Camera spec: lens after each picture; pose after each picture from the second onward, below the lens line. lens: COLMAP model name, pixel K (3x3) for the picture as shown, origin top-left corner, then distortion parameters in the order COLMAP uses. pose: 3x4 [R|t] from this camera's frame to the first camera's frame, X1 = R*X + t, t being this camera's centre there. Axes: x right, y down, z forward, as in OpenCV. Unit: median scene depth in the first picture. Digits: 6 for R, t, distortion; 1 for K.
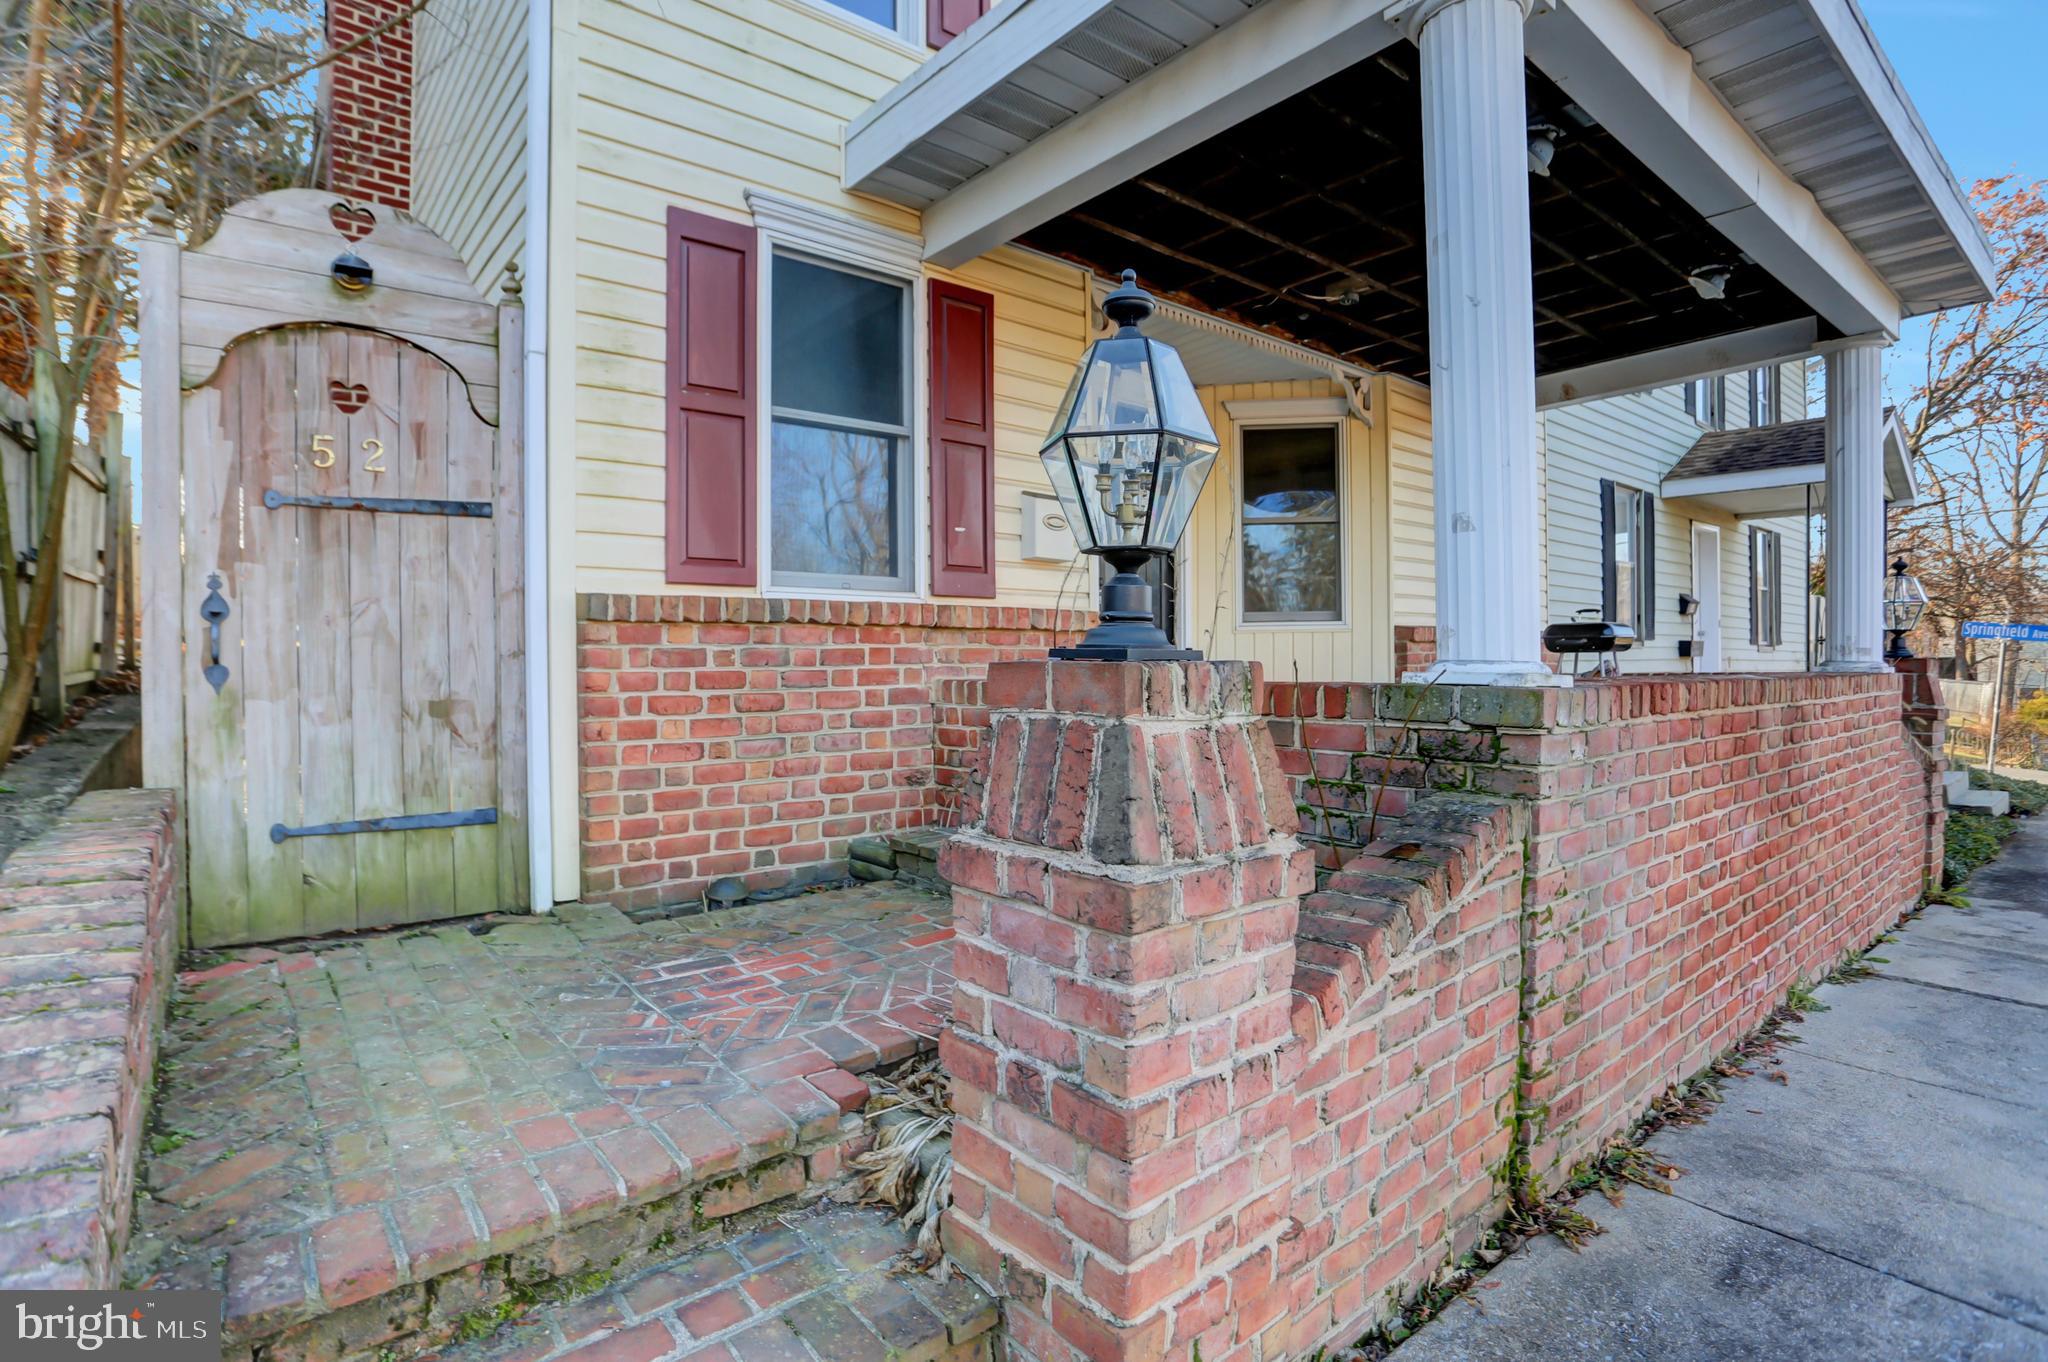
lens RADIAL K [[1015.2, 0, 993.3], [0, 1015.2, 663.1], [0, 0, 1]] dist [-0.081314, 0.035780]
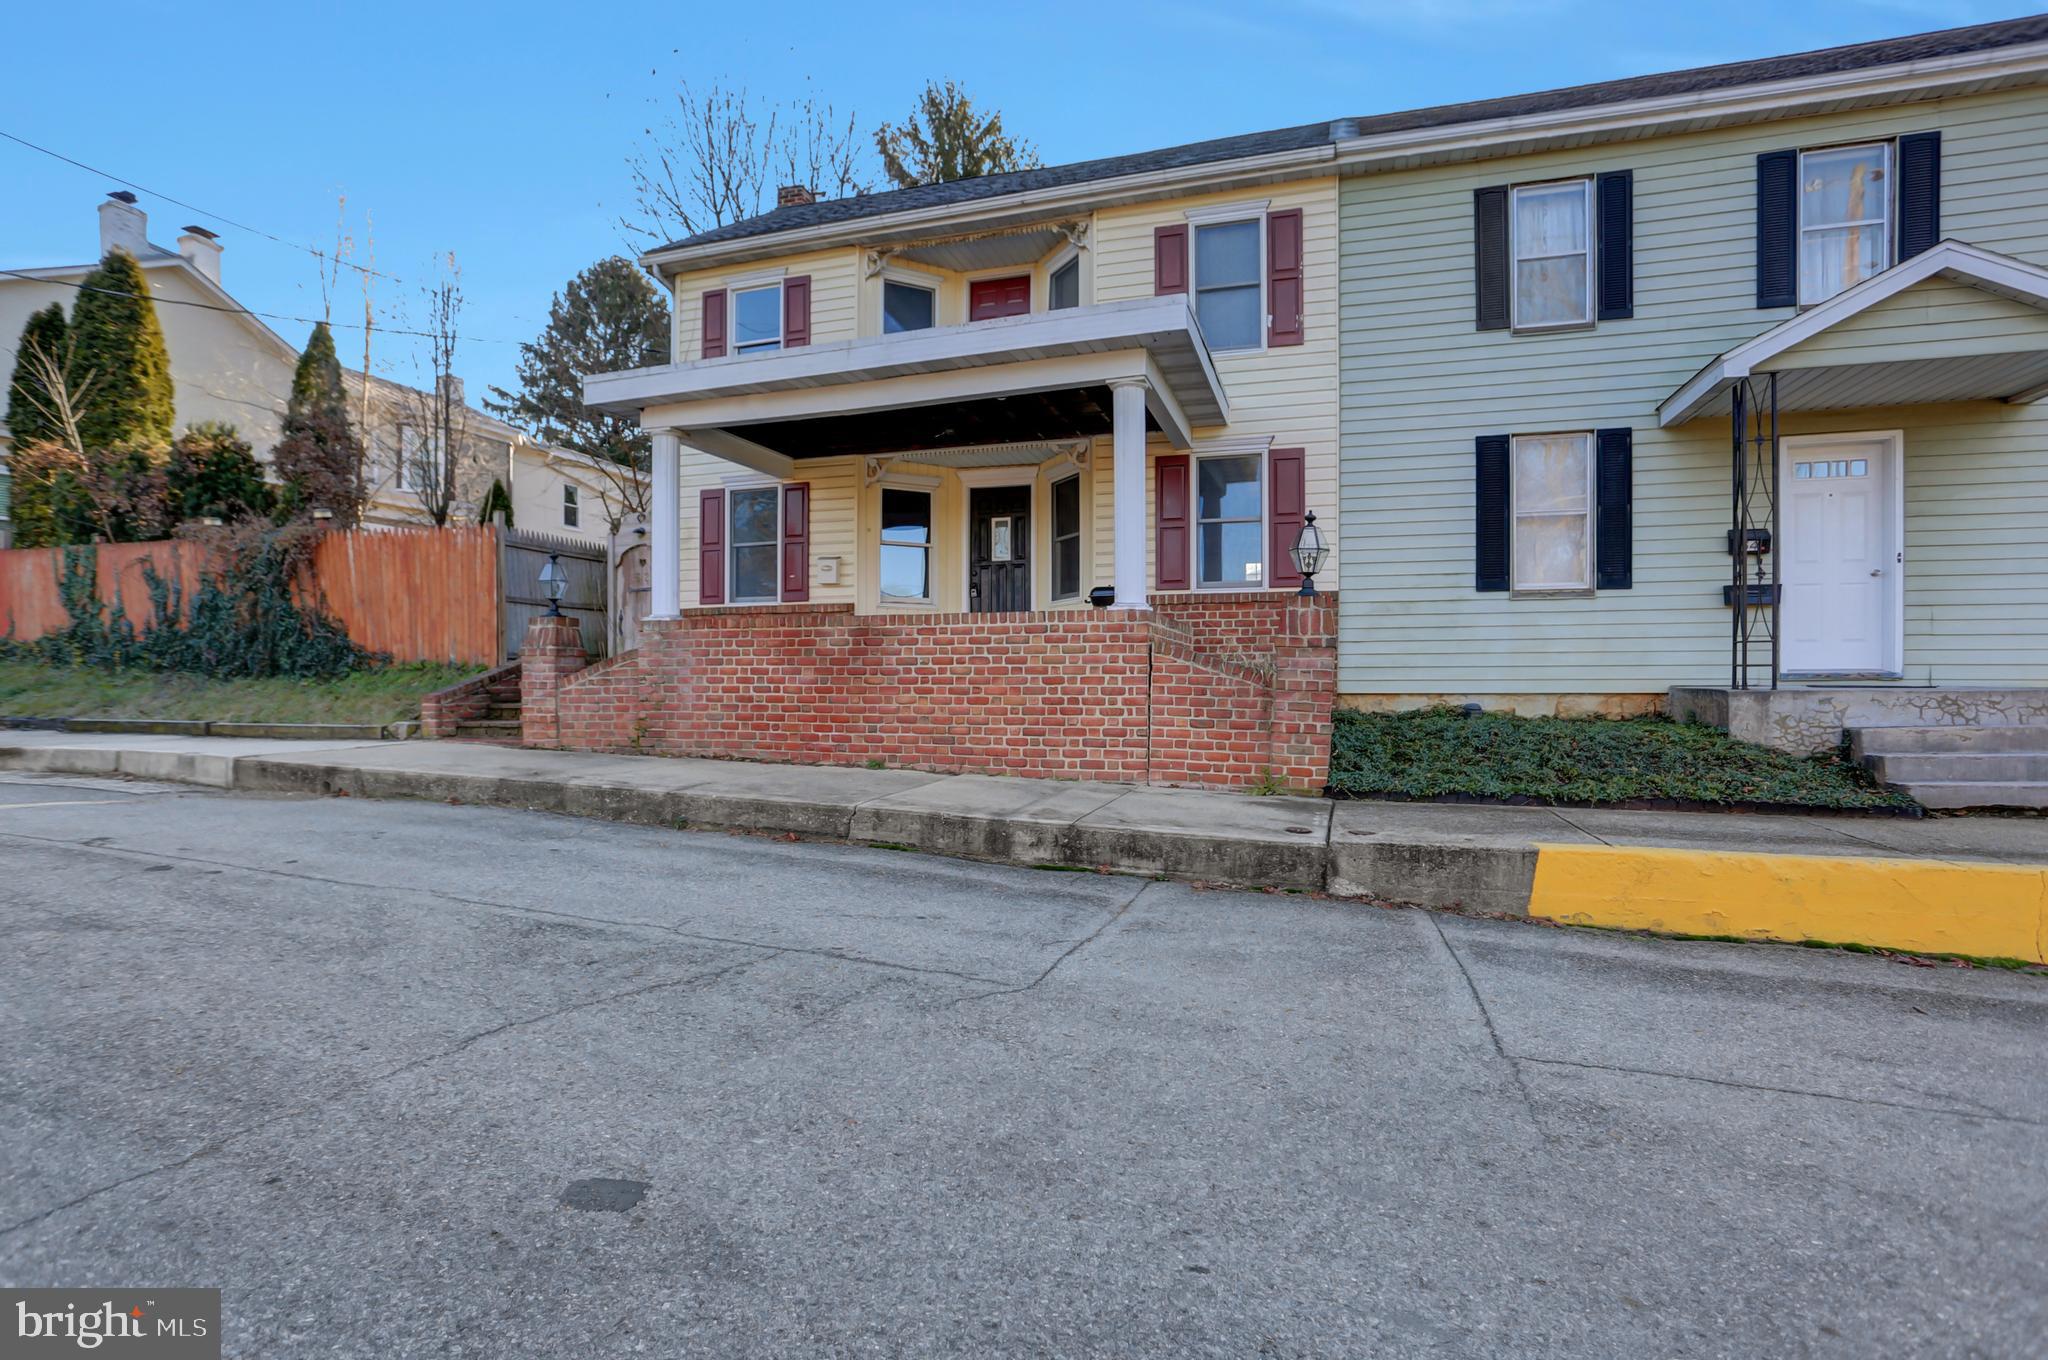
lens RADIAL K [[1025.3, 0, 1006.4], [0, 1025.3, 688.8], [0, 0, 1]] dist [-0.077674, 0.039683]
pose [[0.541922, 0.010850, -0.840359, 2.905878], [-0.001234, 0.999926, 0.012114, 0.150974], [0.840428, -0.005528, 0.541895, 0.015644]]
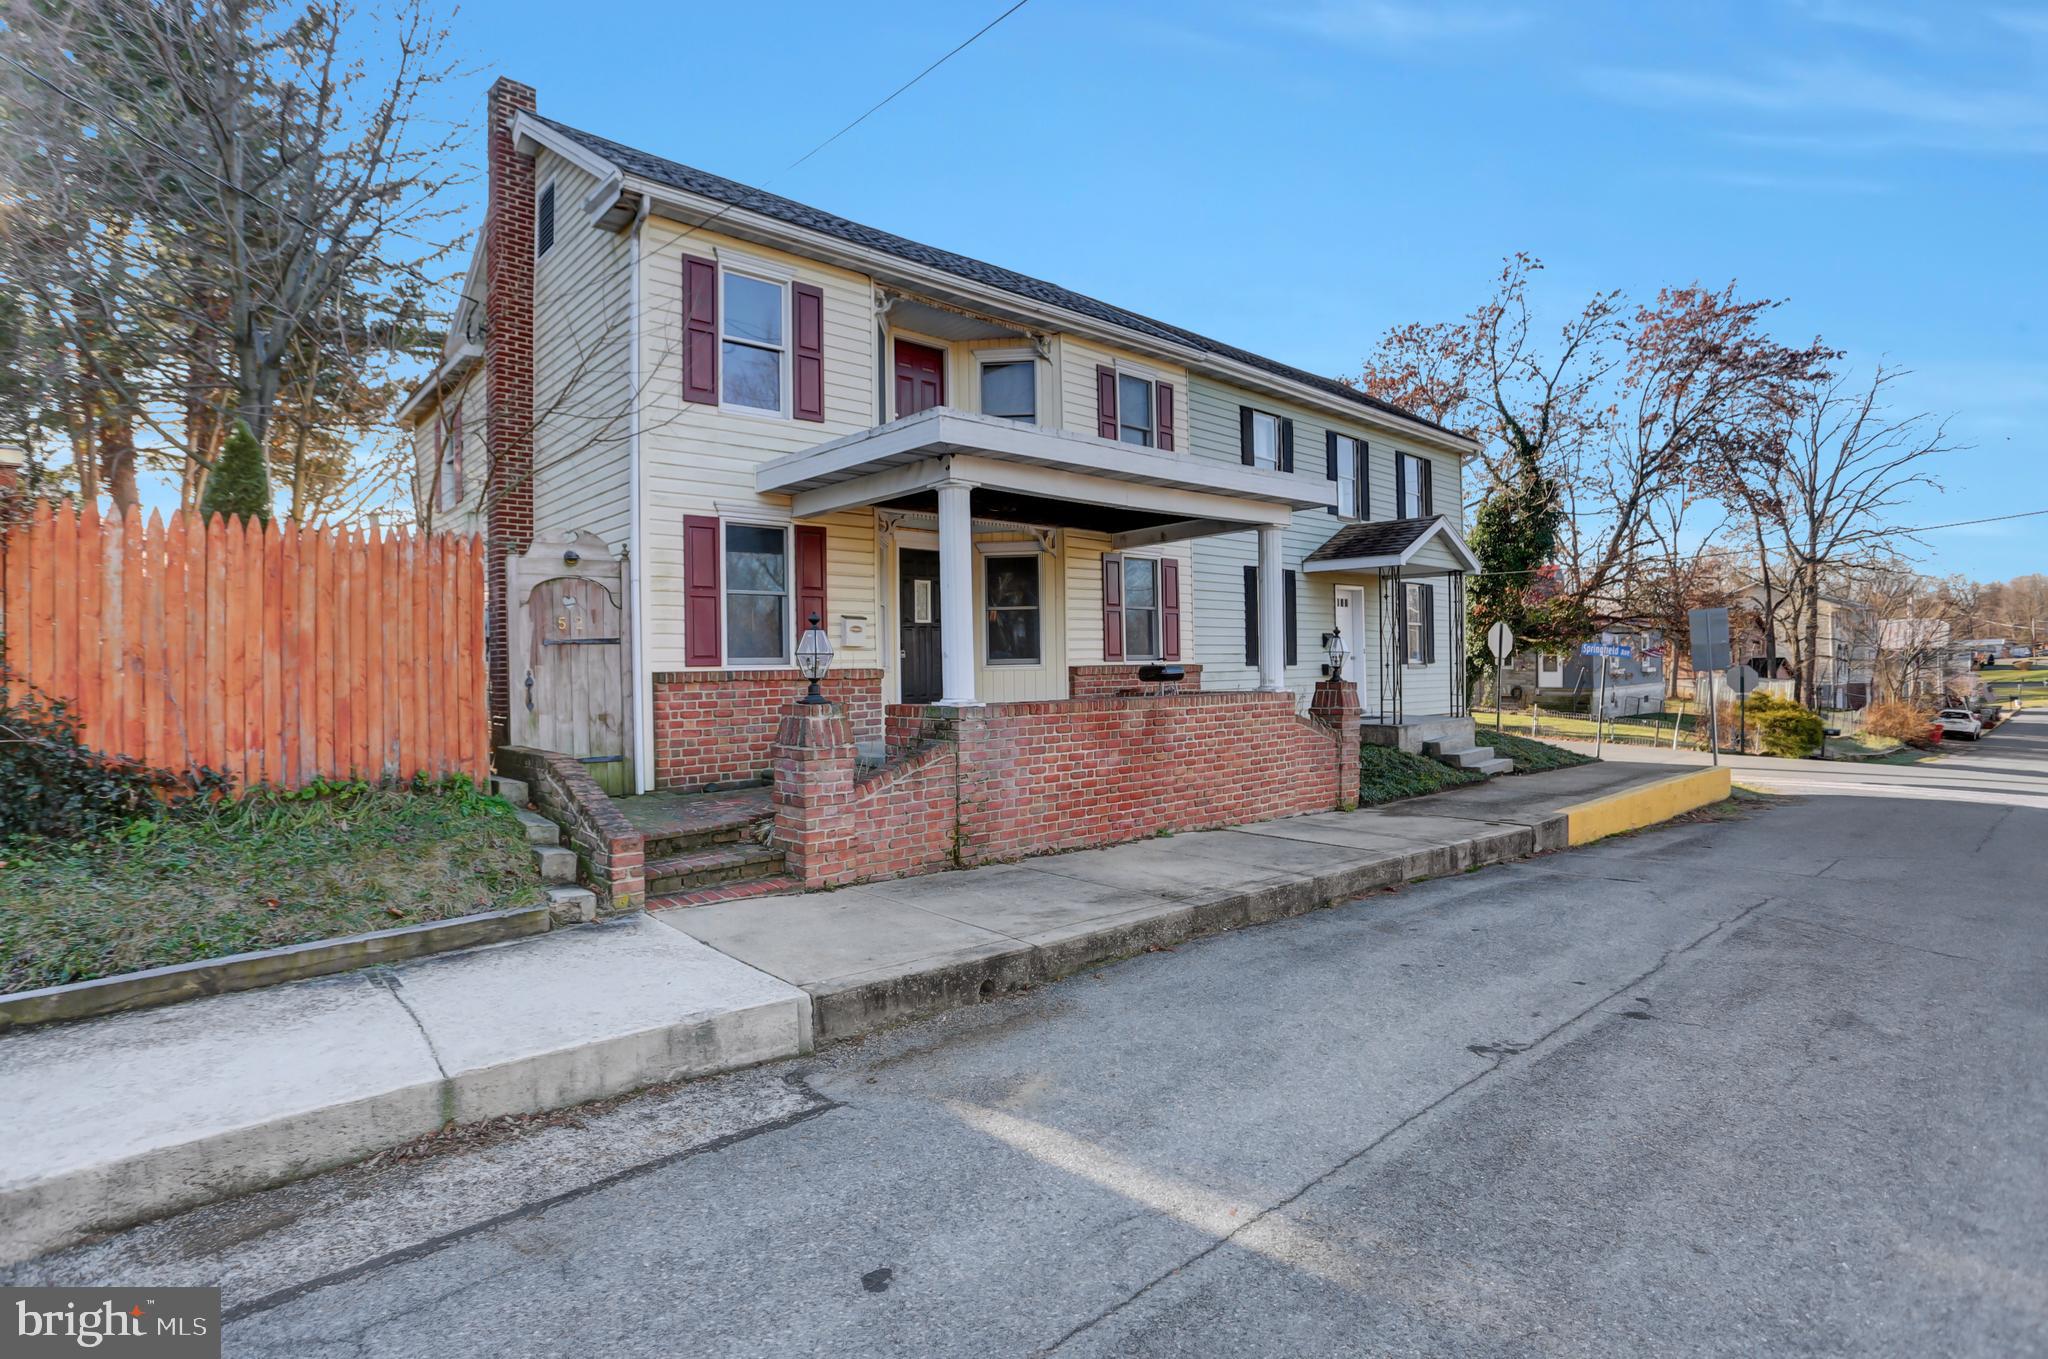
lens RADIAL K [[1015.2, 0, 993.3], [0, 1015.2, 661.6], [0, 0, 1]] dist [-0.081314, 0.035780]
pose [[0.998851, -0.010121, 0.046835, 0.307304], [0.010351, 0.999936, -0.004662, -0.067708], [-0.046785, 0.005142, 0.998892, -1.467463]]
